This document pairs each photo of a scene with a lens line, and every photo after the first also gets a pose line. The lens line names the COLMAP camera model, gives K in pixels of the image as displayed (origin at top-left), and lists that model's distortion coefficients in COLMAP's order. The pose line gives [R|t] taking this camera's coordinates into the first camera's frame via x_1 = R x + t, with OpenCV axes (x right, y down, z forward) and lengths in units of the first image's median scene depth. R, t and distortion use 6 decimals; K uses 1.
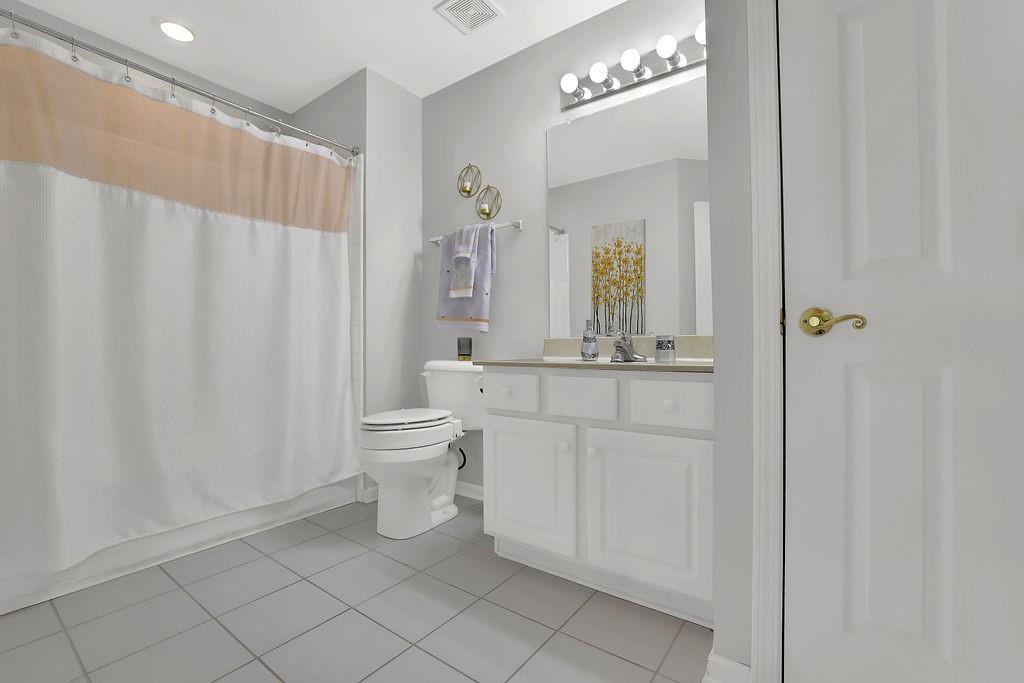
lens RADIAL K [[441.1, 0, 512.5], [0, 441.1, 340.3], [0, 0, 1]] dist [-0.047906, 0.016465]
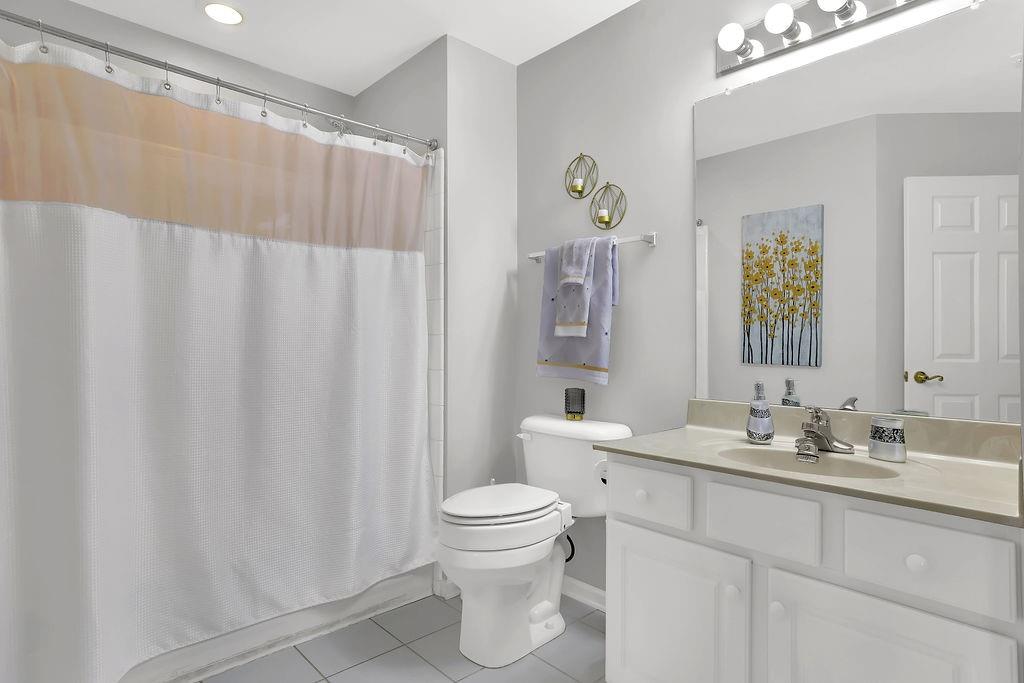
lens RADIAL K [[549.2, 0, 514.0], [0, 549.2, 342.4], [0, 0, 1]] dist [-0.042936, 0.041947]
pose [[0.982432, 0.007023, -0.186489, -0.039753], [-0.005877, 0.999960, 0.006698, -0.098419], [0.186529, -0.005484, 0.982434, 0.073485]]
